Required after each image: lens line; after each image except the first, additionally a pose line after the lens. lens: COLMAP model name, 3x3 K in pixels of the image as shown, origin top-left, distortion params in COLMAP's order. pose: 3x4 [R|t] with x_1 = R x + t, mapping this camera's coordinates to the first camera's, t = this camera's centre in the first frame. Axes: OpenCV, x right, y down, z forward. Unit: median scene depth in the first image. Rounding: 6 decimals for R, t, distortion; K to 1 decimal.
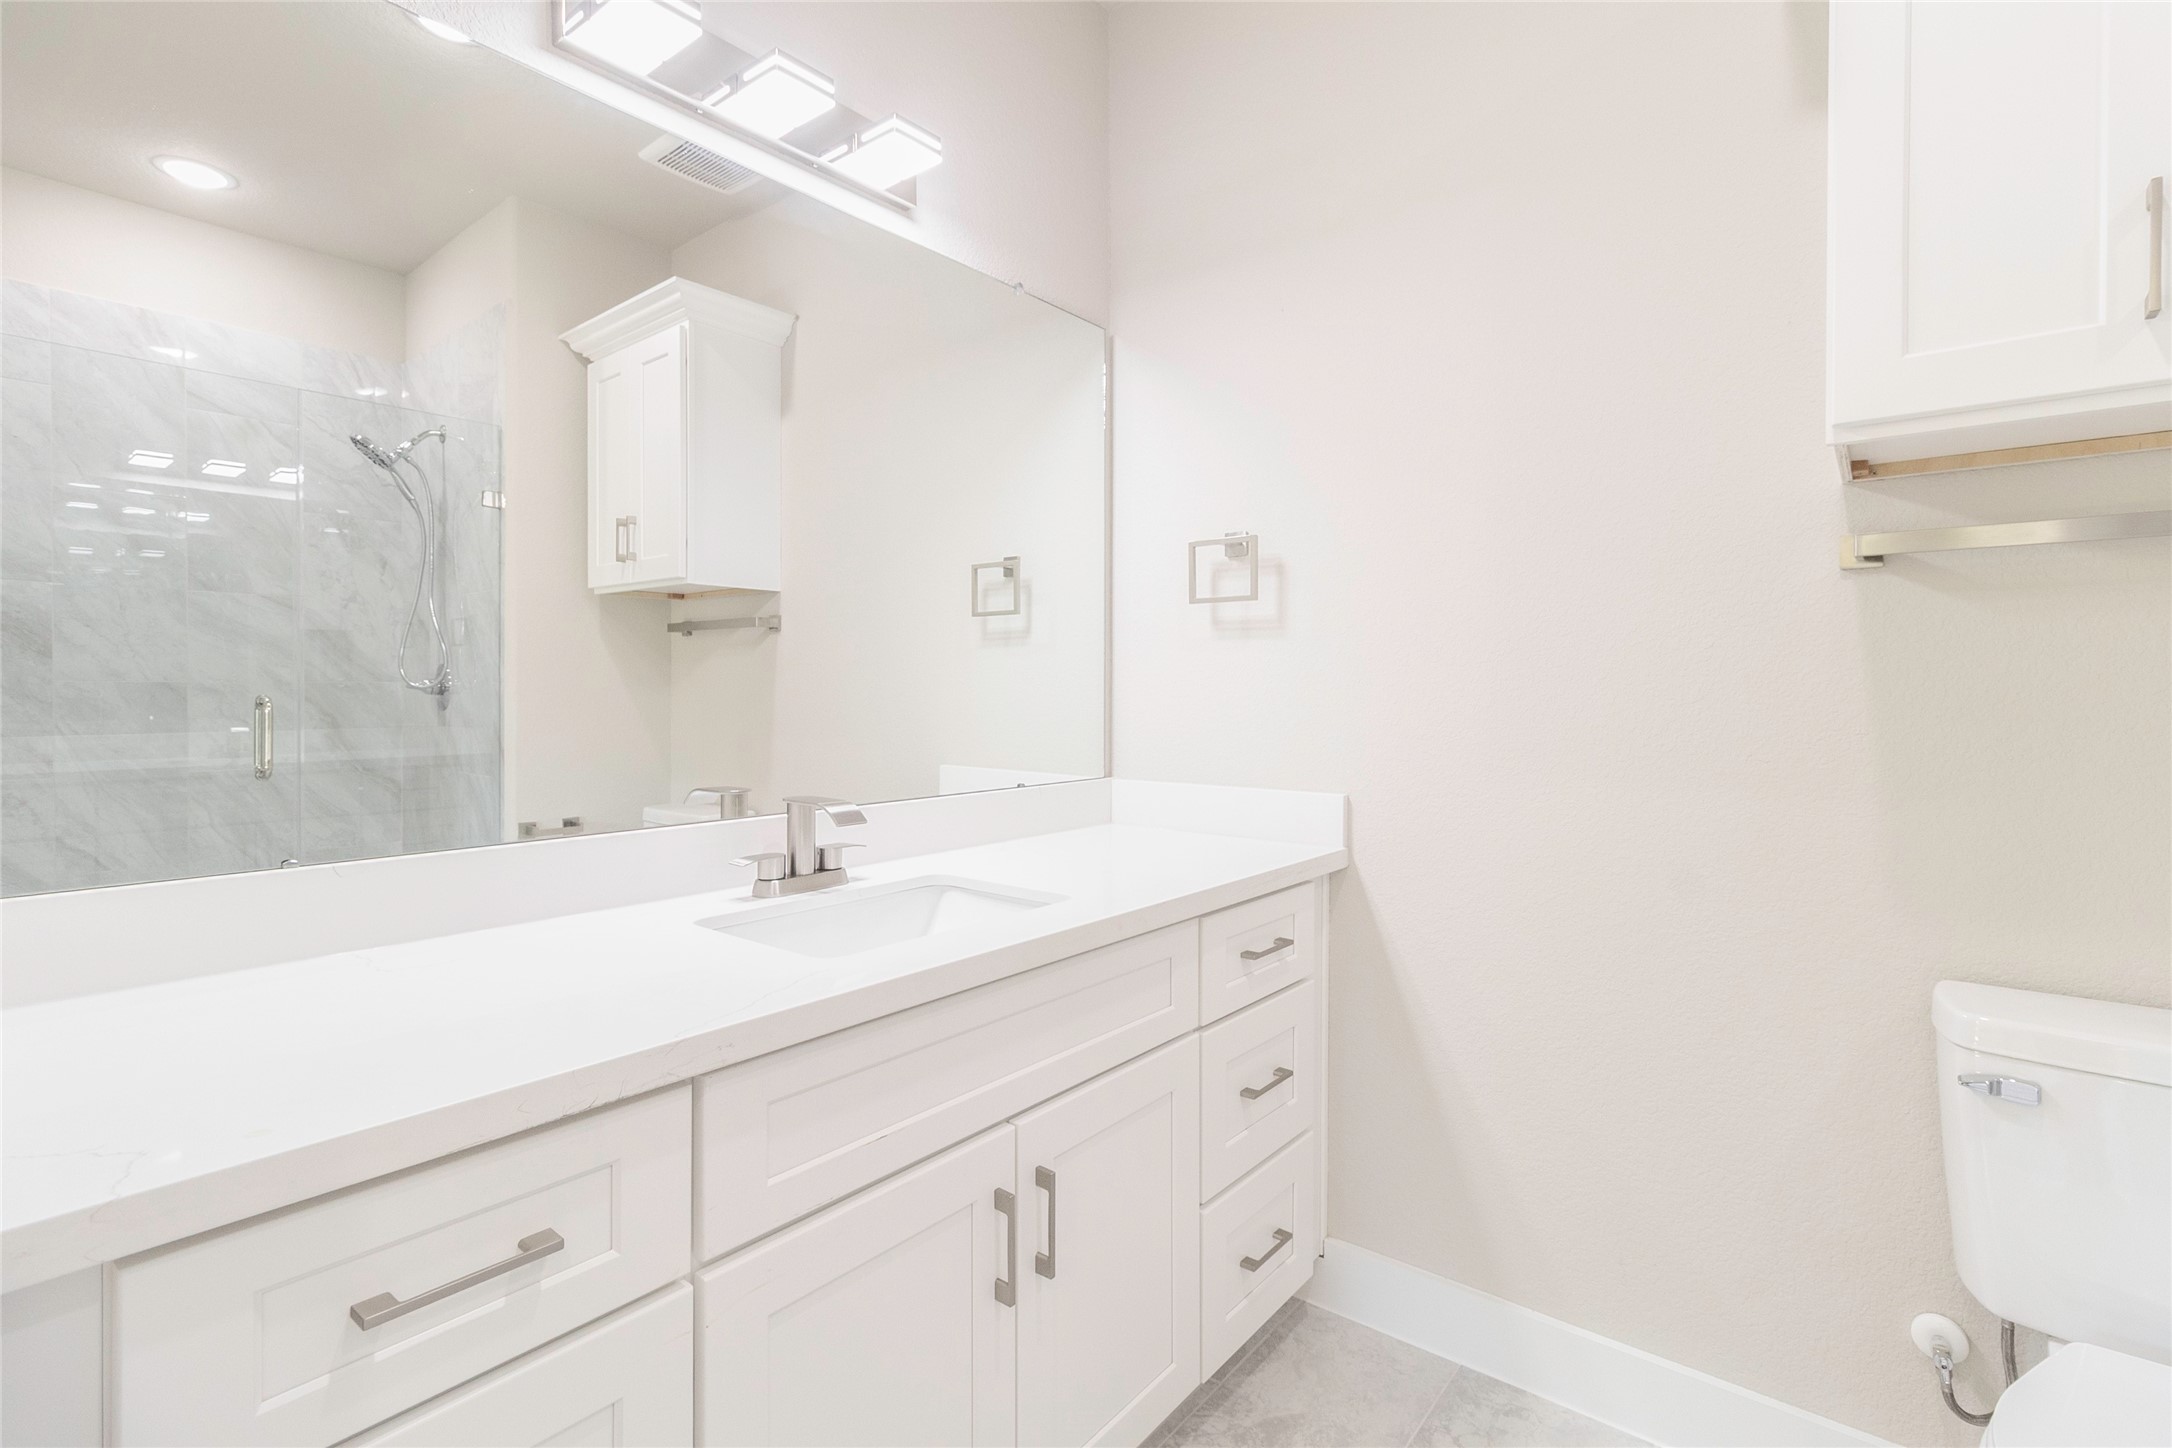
lens RADIAL K [[998.8, 0, 1115.5], [0, 998.8, 698.3], [0, 0, 1]] dist [0.005093, 0.000590]
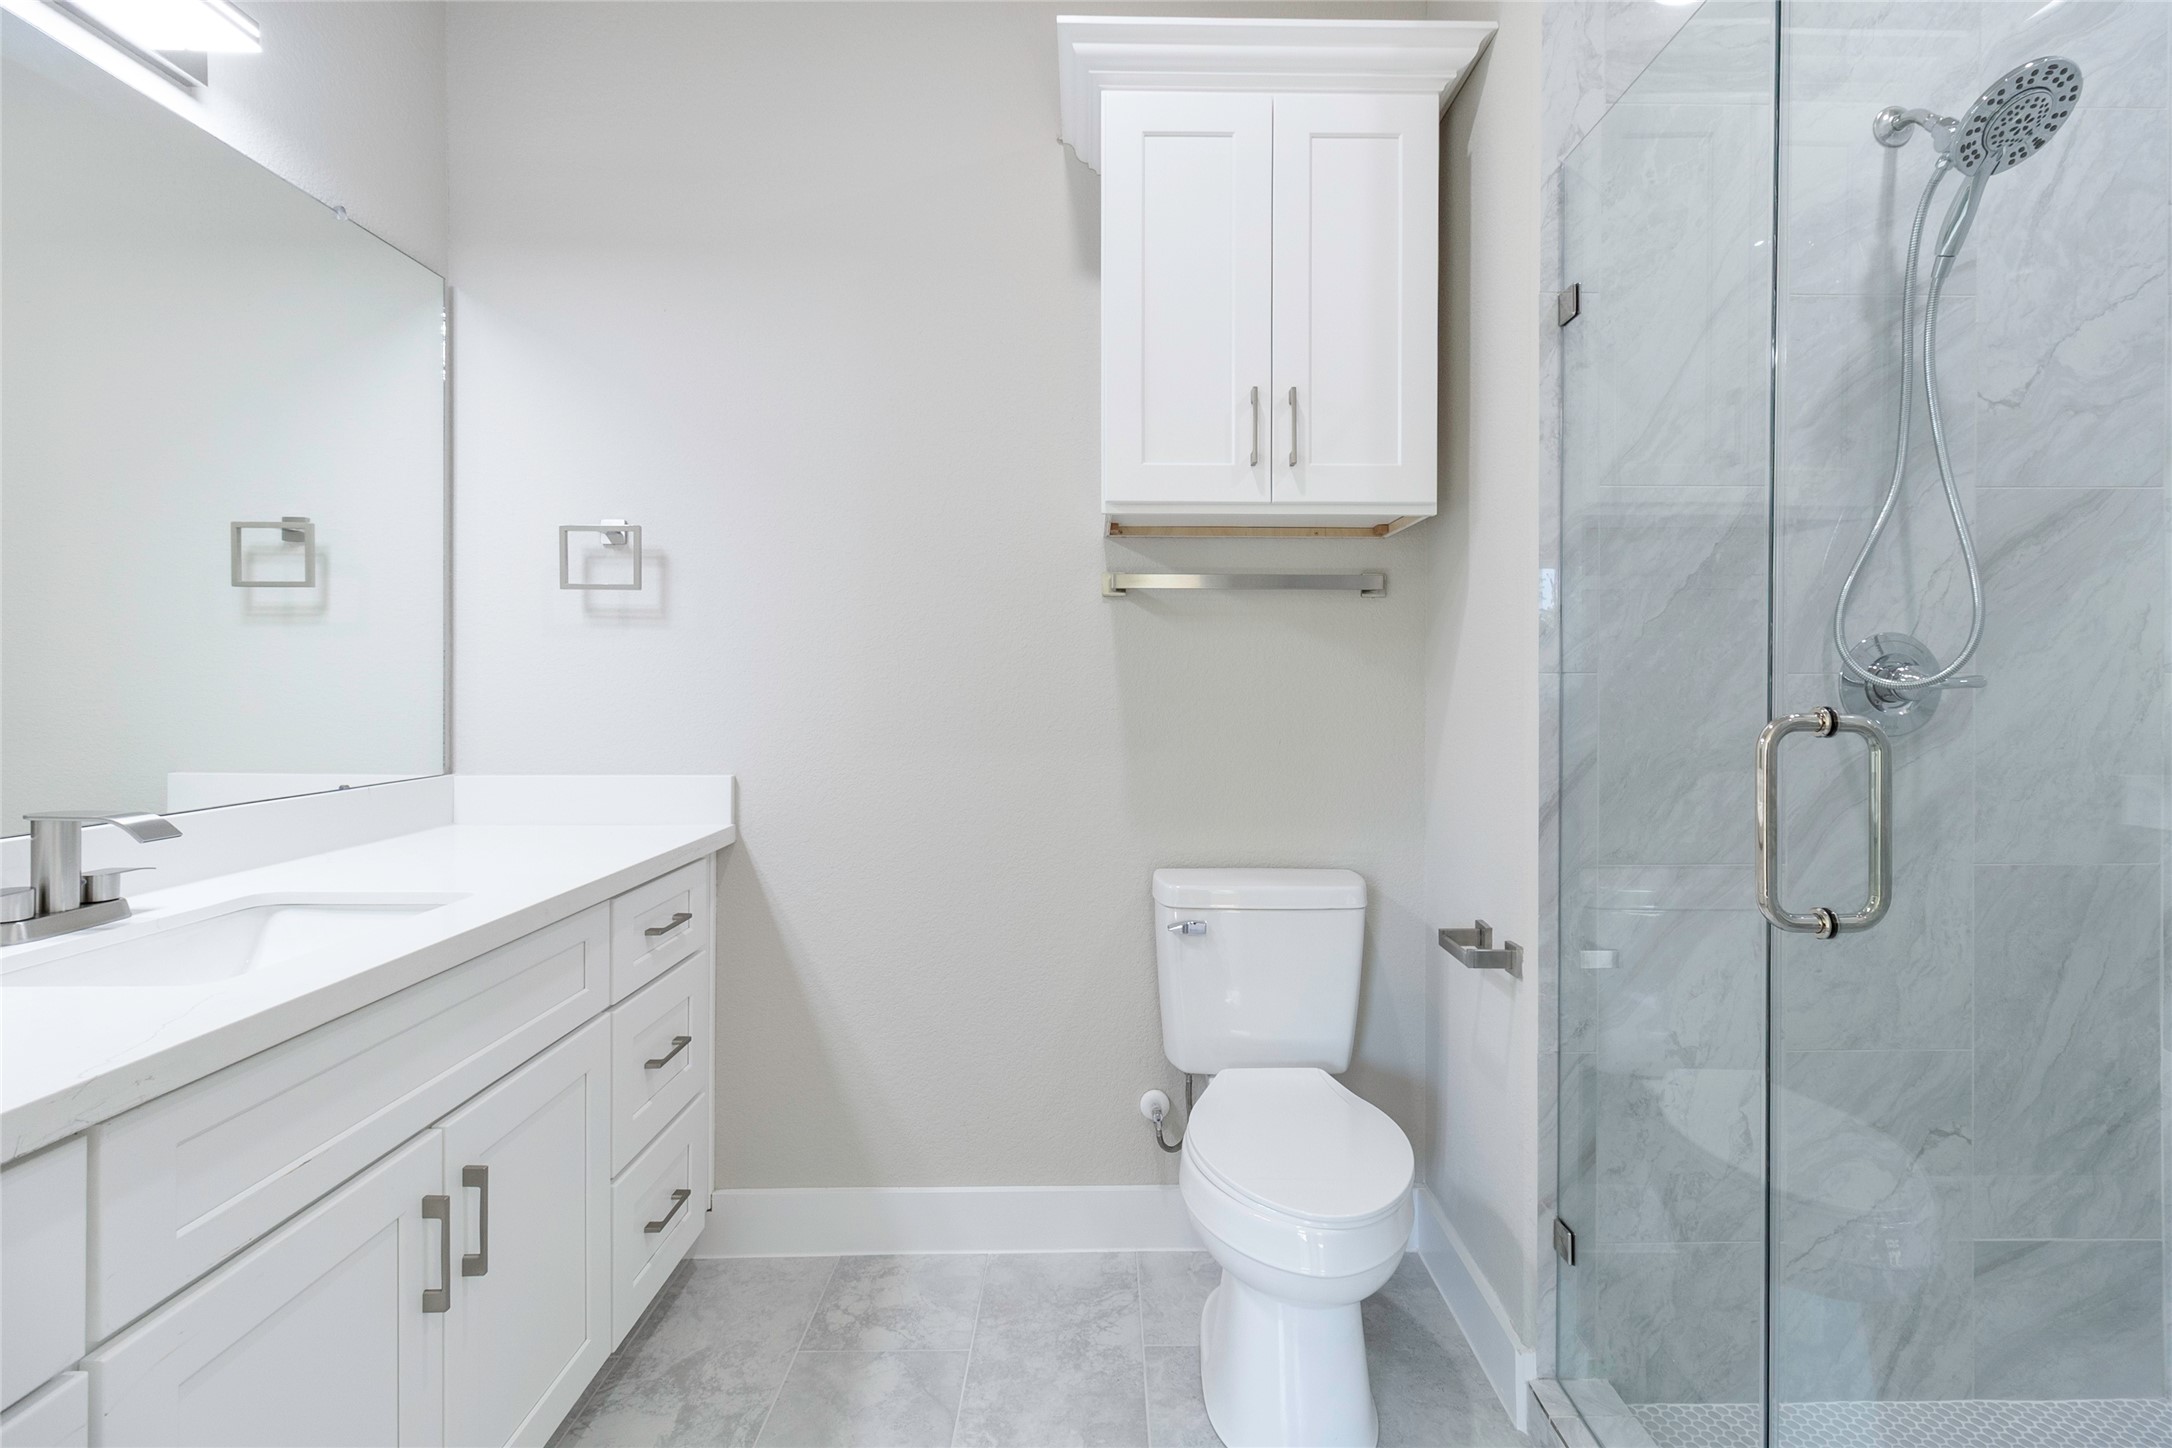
lens RADIAL K [[998.8, 0, 1115.5], [0, 998.8, 698.3], [0, 0, 1]] dist [0.005093, 0.000590]
pose [[0.776695, -0.008956, 0.629813, -0.146801], [0.003285, 0.999943, 0.010169, 0.003911], [-0.629868, -0.005829, 0.776680, -0.113985]]
